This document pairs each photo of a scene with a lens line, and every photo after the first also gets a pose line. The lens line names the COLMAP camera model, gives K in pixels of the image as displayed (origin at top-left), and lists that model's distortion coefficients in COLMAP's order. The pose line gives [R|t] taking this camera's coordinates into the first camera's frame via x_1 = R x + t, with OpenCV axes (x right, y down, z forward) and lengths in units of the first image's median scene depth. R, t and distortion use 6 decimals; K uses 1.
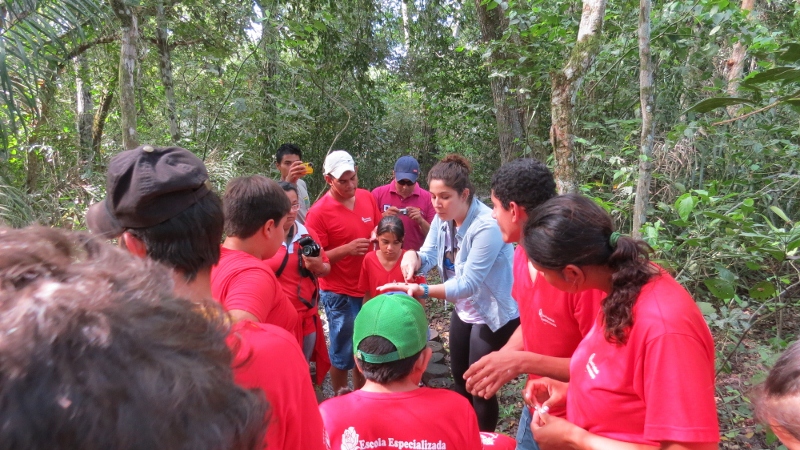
lens RADIAL K [[582.9, 0, 402.2], [0, 582.9, 223.8], [0, 0, 1]] dist [-0.010848, -0.003176]
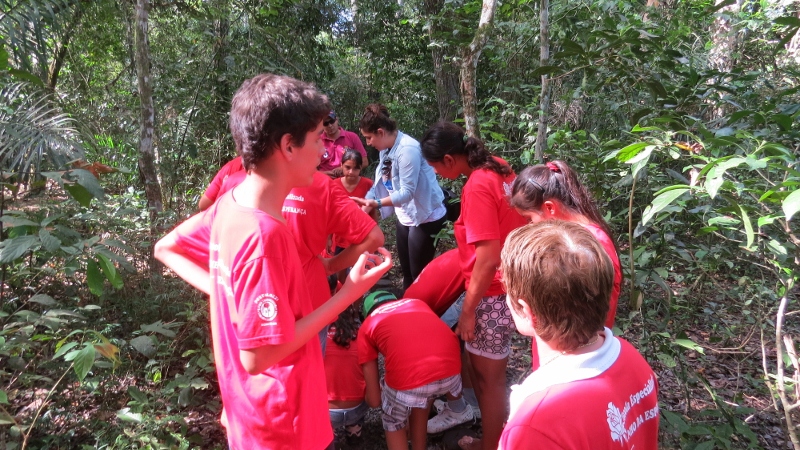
lens RADIAL K [[582.9, 0, 397.1], [0, 582.9, 225.2], [0, 0, 1]] dist [-0.010848, -0.003176]
pose [[0.995793, 0.010733, 0.091003, -0.011813], [-0.016005, 0.998223, 0.057398, 0.028208], [-0.090225, -0.058613, 0.994195, -0.121018]]
